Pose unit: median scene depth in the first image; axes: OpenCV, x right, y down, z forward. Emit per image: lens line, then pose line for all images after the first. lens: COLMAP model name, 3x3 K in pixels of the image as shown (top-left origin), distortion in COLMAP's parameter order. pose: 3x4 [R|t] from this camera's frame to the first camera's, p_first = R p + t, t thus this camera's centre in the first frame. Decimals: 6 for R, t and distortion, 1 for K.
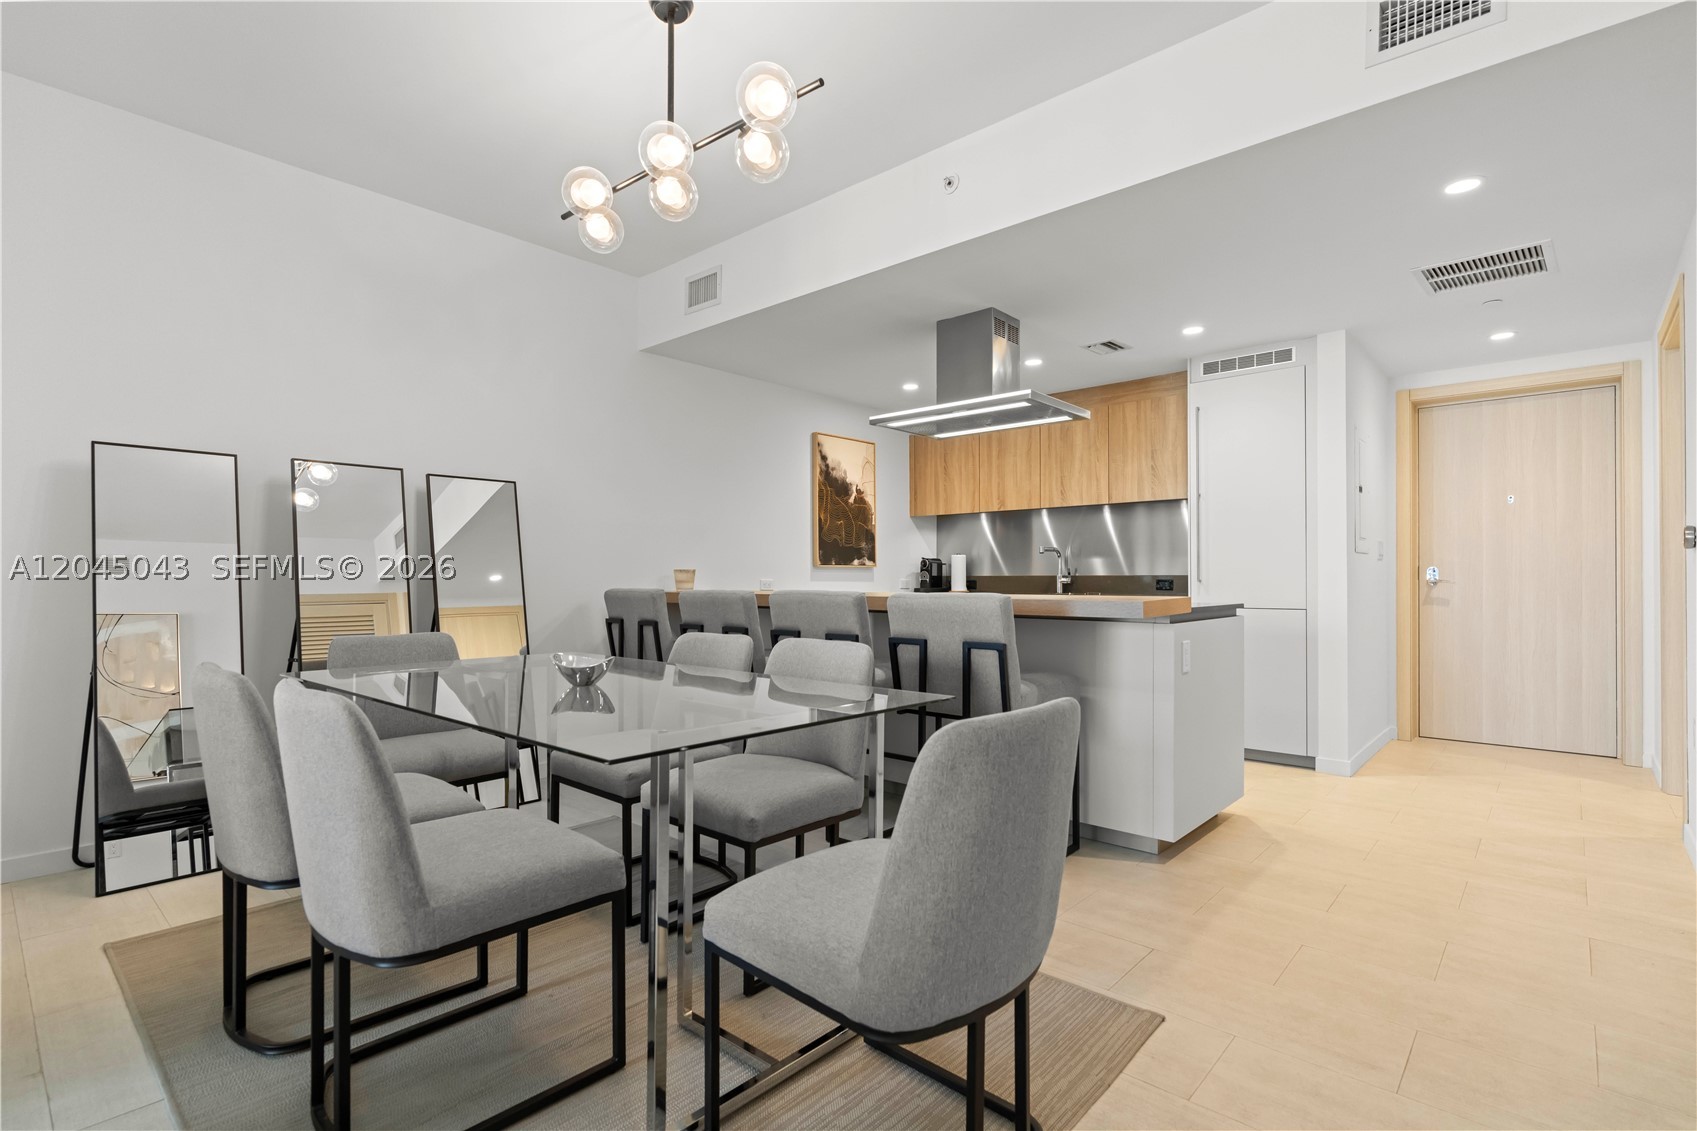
lens RADIAL K [[809.7, 0, 844.6], [0, 809.7, 580.7], [0, 0, 1]] dist [-0.005178, -0.001019]
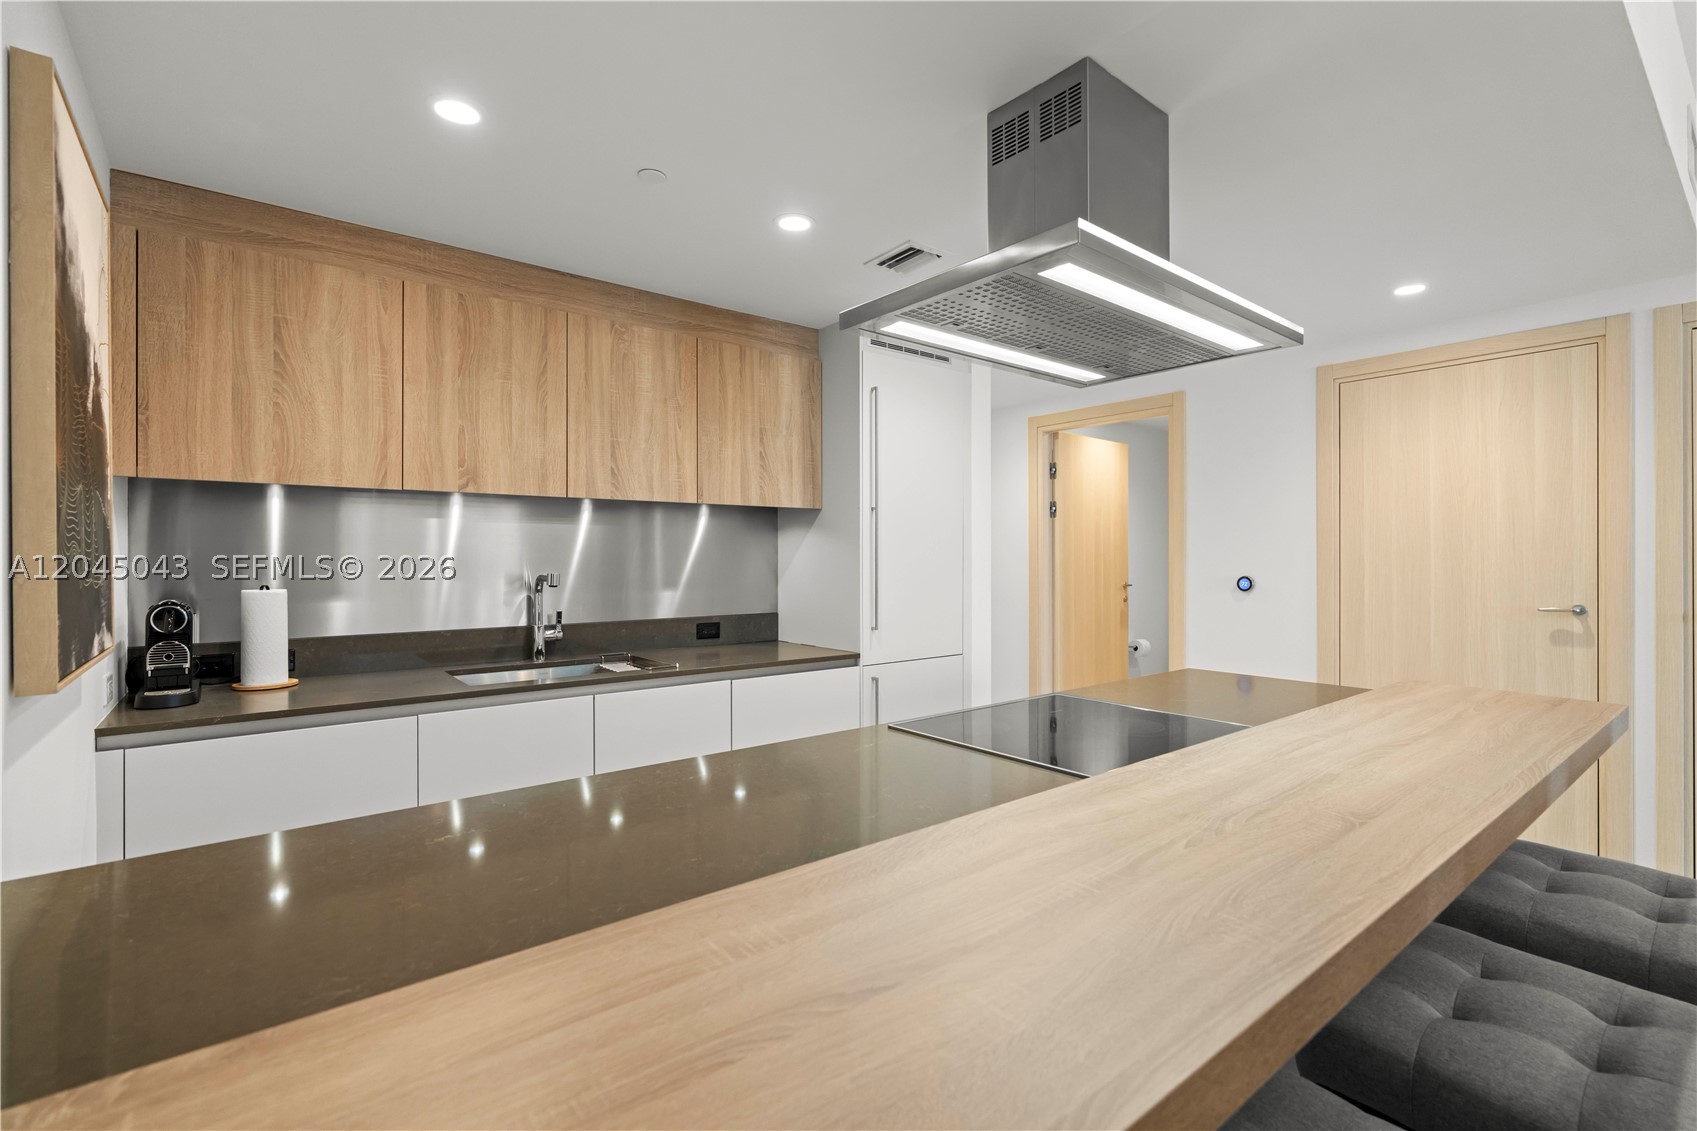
lens RADIAL K [[758.1, 0, 857.6], [0, 758.1, 560.2], [0, 0, 1]] dist [-0.000990, 0.000064]
pose [[0.153069, -0.002863, 0.988211, -0.208360], [0.005139, 0.999985, 0.002101, -0.054315], [-0.988202, 0.004757, 0.153081, 0.805999]]
